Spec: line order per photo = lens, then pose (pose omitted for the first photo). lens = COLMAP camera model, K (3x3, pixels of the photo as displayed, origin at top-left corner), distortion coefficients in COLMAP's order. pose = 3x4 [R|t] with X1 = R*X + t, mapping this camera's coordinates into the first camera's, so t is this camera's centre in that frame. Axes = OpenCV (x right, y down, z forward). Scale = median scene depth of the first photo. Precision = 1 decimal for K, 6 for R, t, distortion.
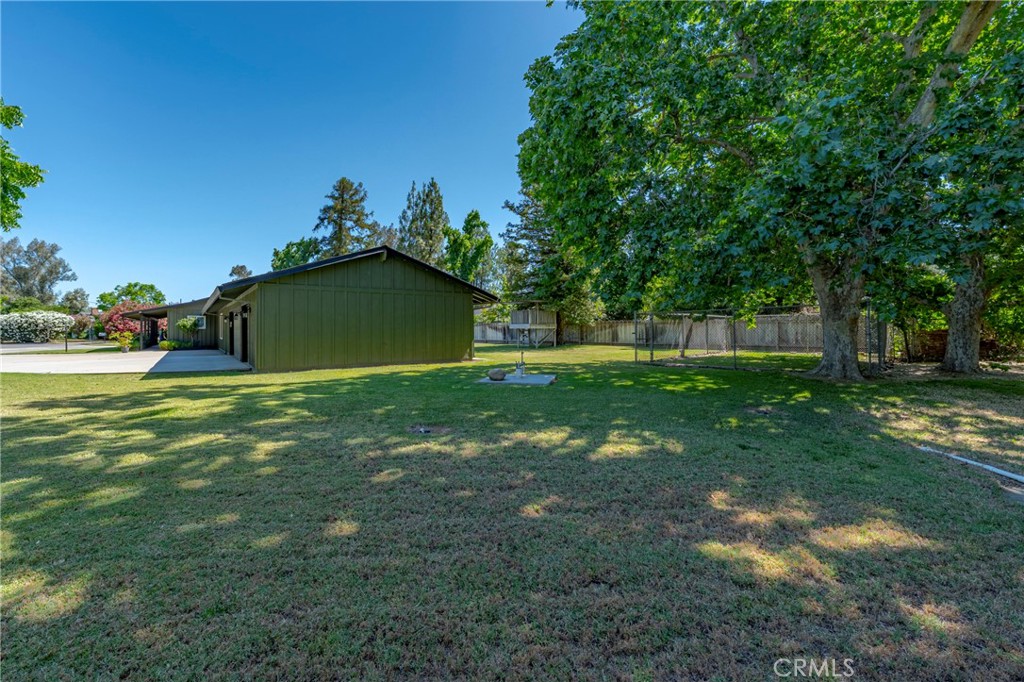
lens RADIAL K [[401.8, 0, 510.0], [0, 401.8, 340.4], [0, 0, 1]] dist [-0.001032, -0.000004]
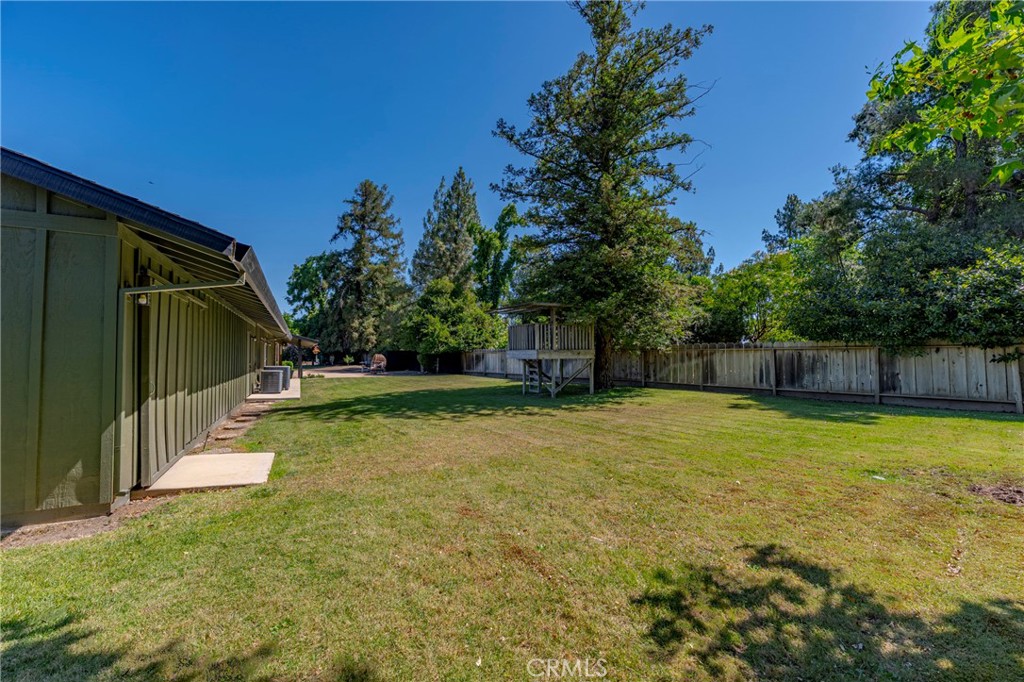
lens RADIAL K [[415.4, 0, 512.3], [0, 415.4, 373.3], [0, 0, 1]] dist [-0.018441, 0.000006]
pose [[0.987424, 0.007360, -0.157922, 0.046758], [-0.004606, 0.999831, 0.017800, -0.009590], [0.158026, -0.016849, 0.987291, 0.217821]]
